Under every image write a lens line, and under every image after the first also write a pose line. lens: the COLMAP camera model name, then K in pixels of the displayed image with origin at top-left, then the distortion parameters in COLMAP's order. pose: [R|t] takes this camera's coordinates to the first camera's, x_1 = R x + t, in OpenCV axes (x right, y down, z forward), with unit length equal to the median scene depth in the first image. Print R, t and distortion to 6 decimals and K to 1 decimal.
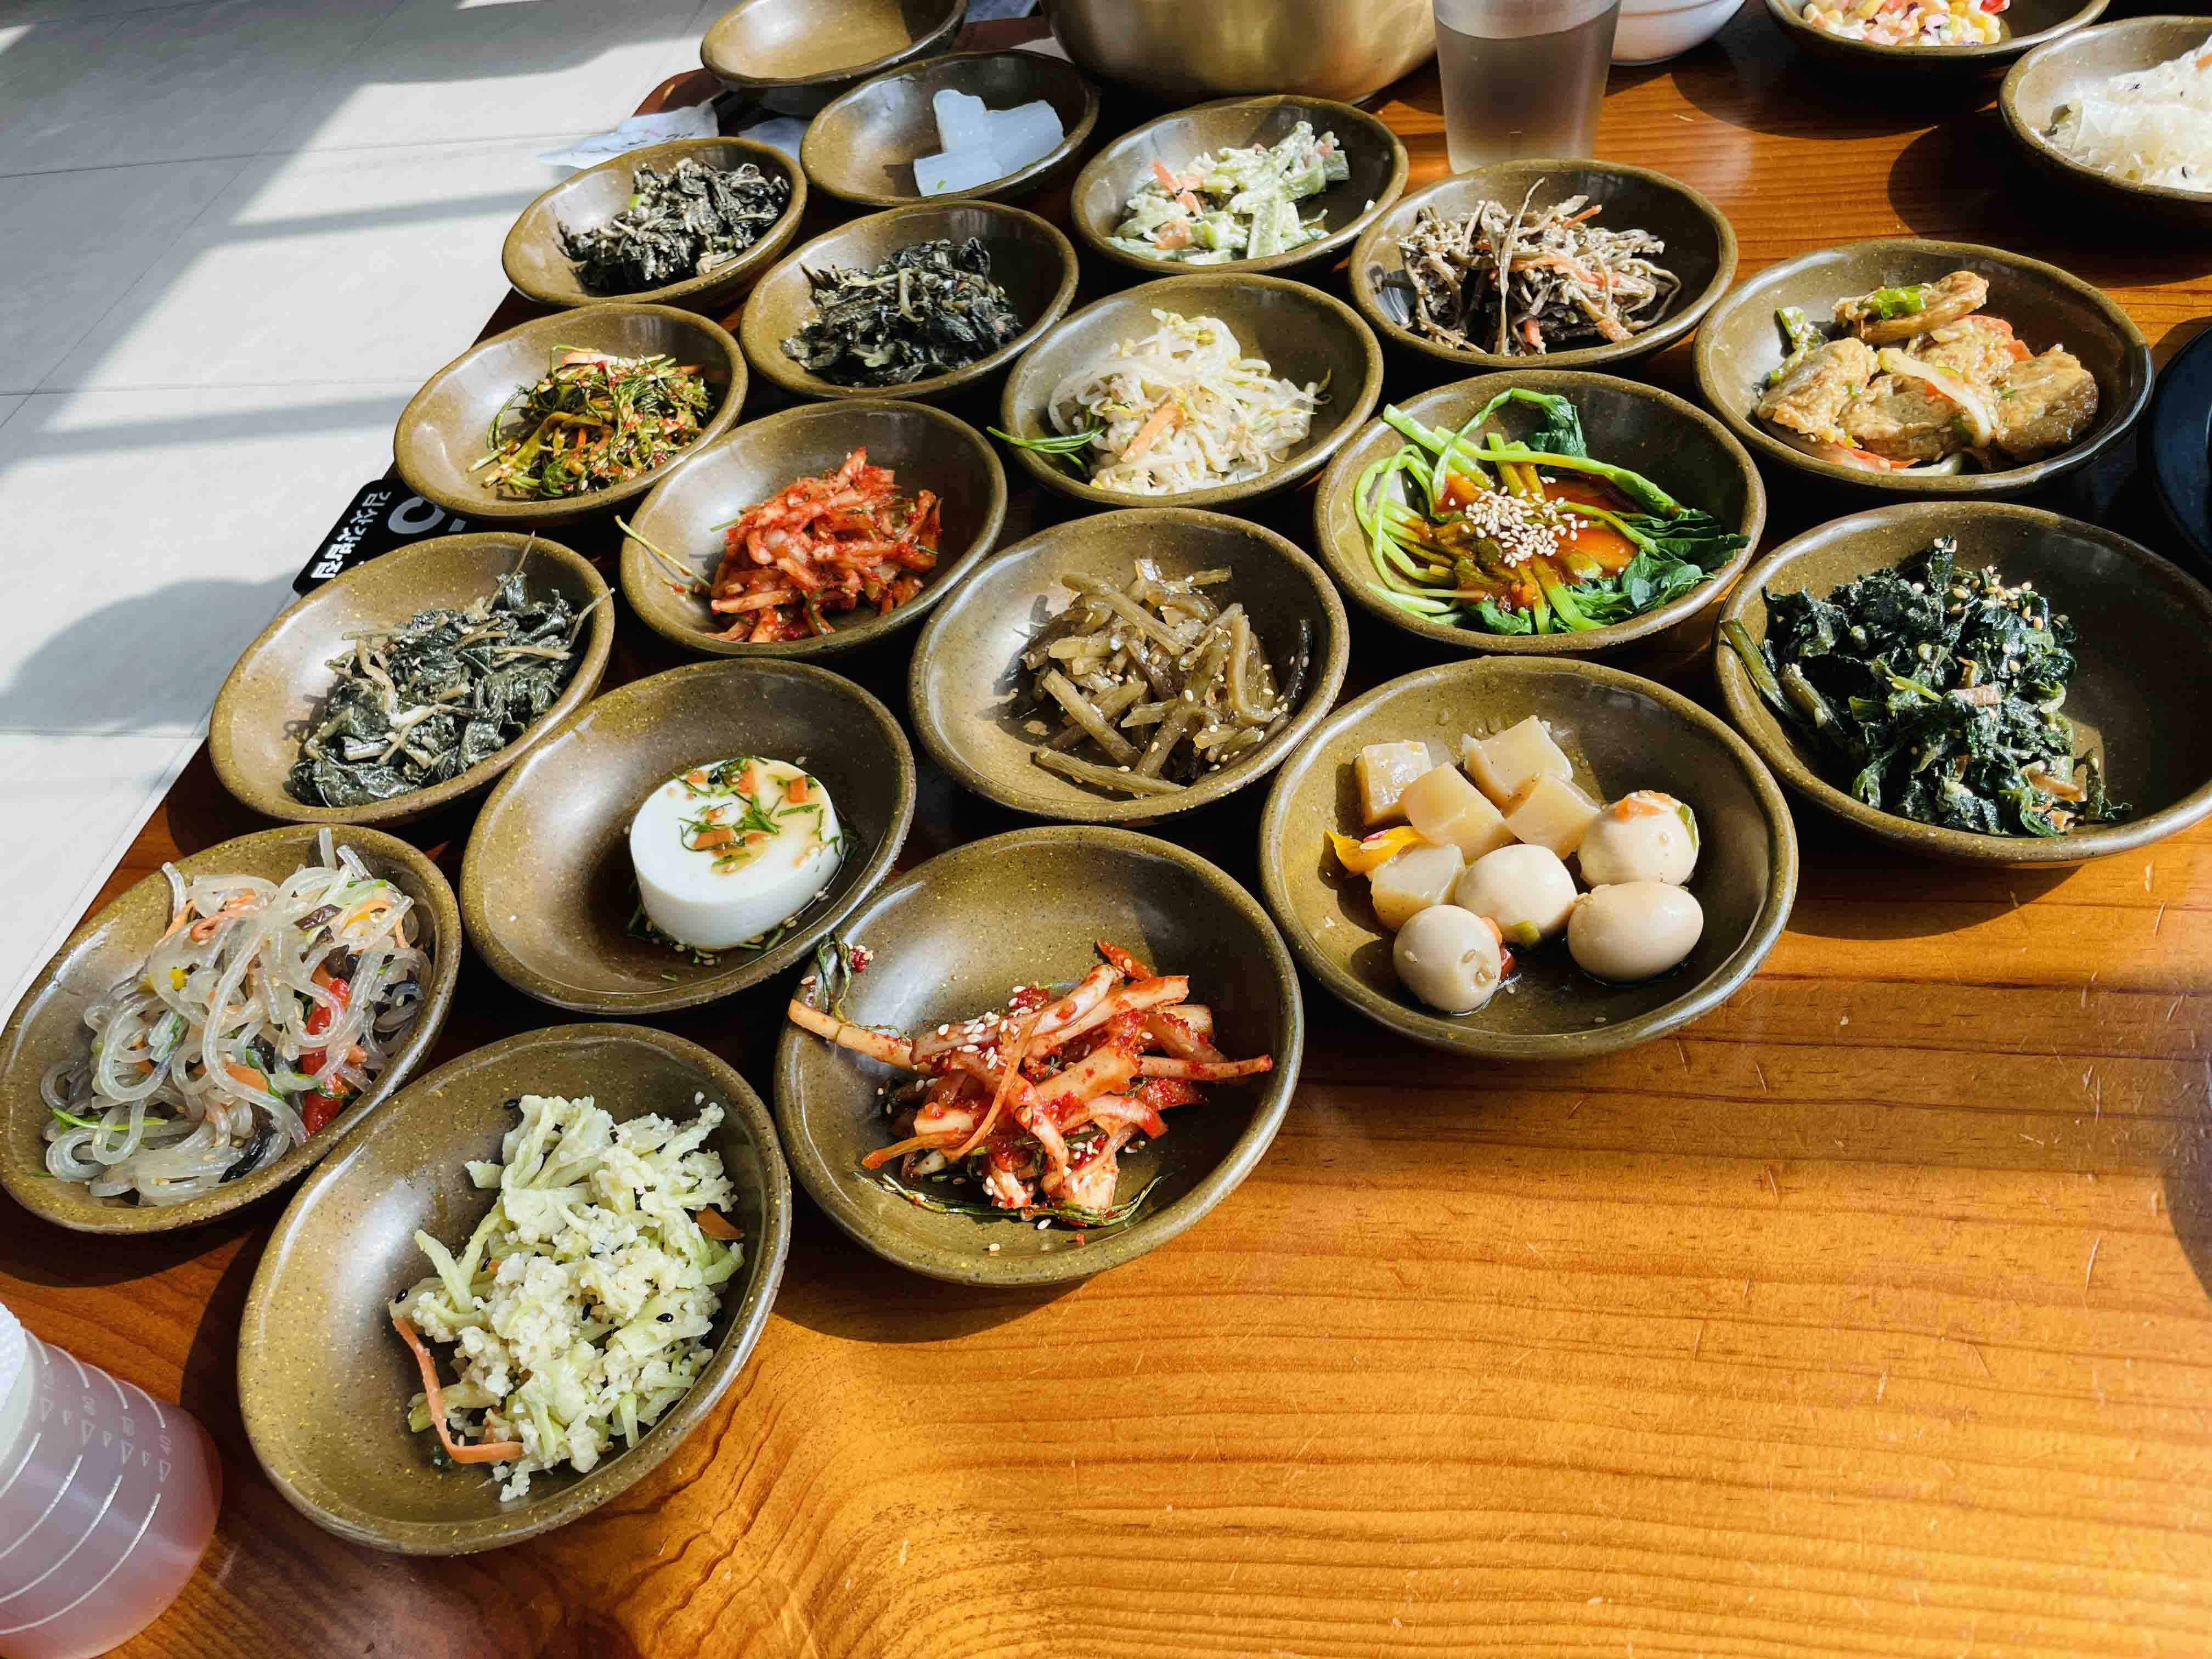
lens RADIAL K [[1678.3, 0, 1100.3], [0, 1678.3, 829.2], [0, 0, 1]] dist [0.050025, -0.090099]
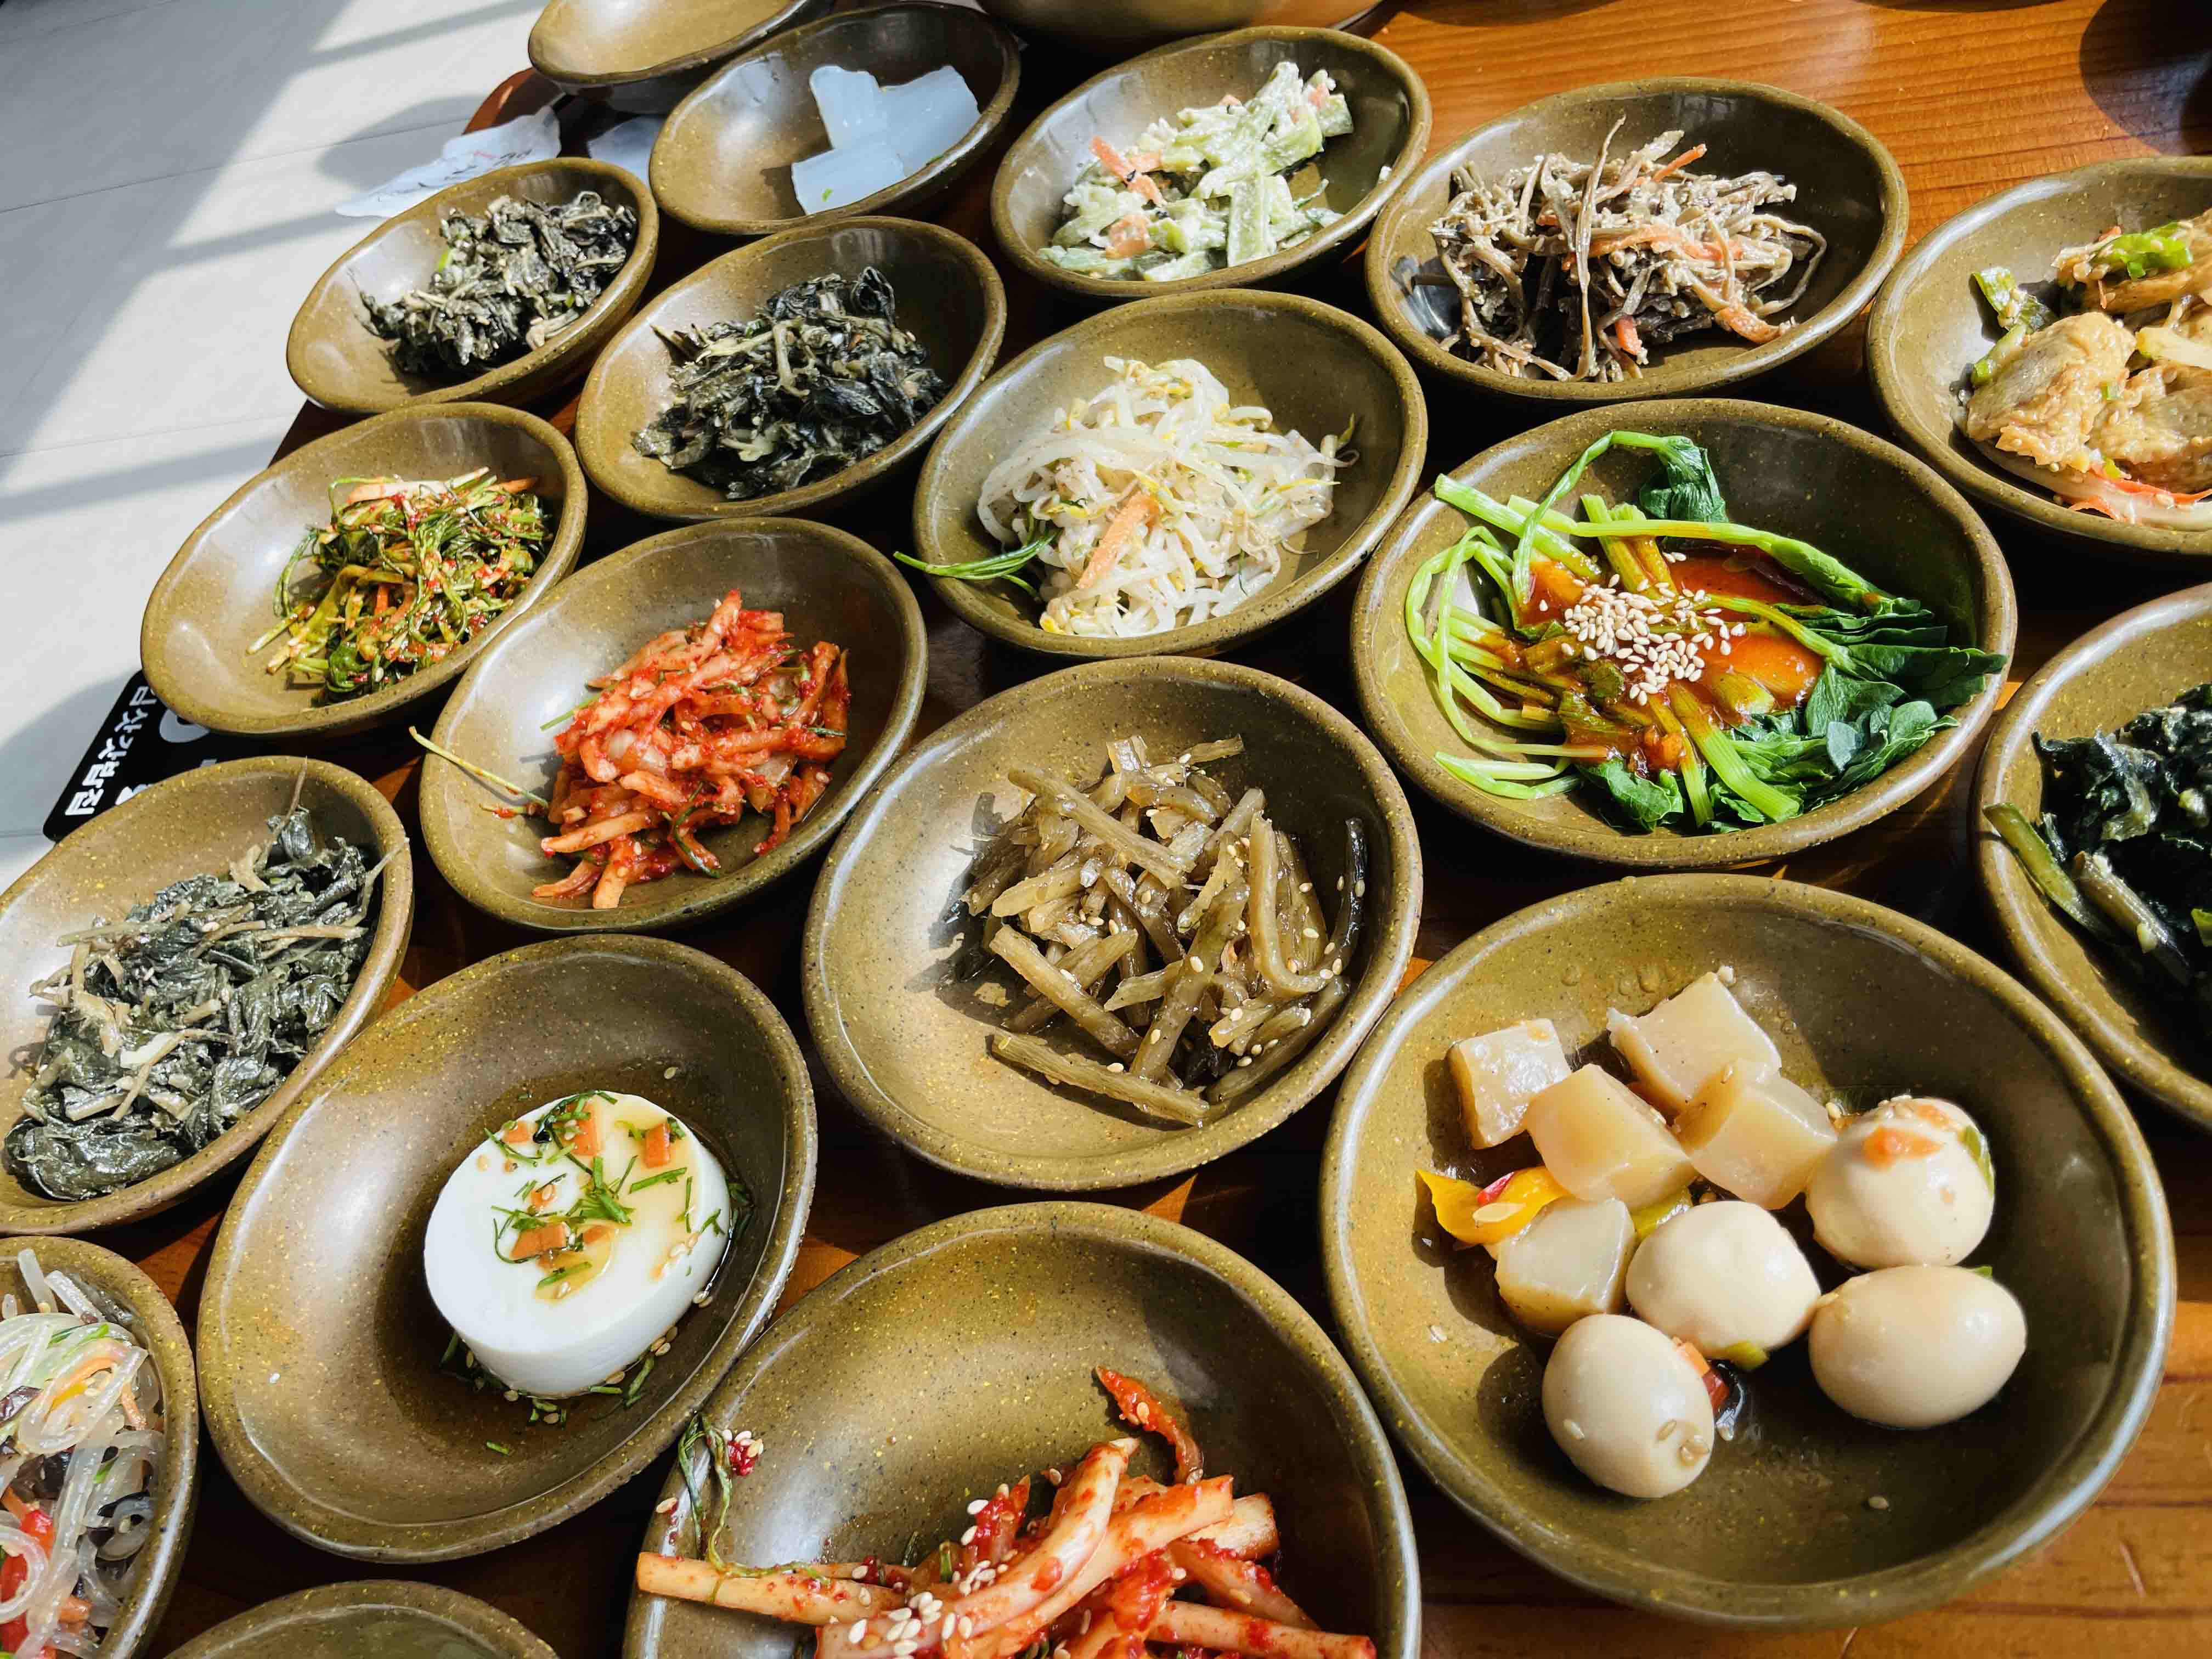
lens RADIAL K [[1678.3, 0, 1106.7], [0, 1678.3, 827.4], [0, 0, 1]] dist [0.050025, -0.090099]
pose [[0.994378, -0.100011, -0.034798, 0.041119], [0.101696, 0.993528, 0.050599, -0.157292], [0.029513, -0.053853, 0.998113, 0.281783]]
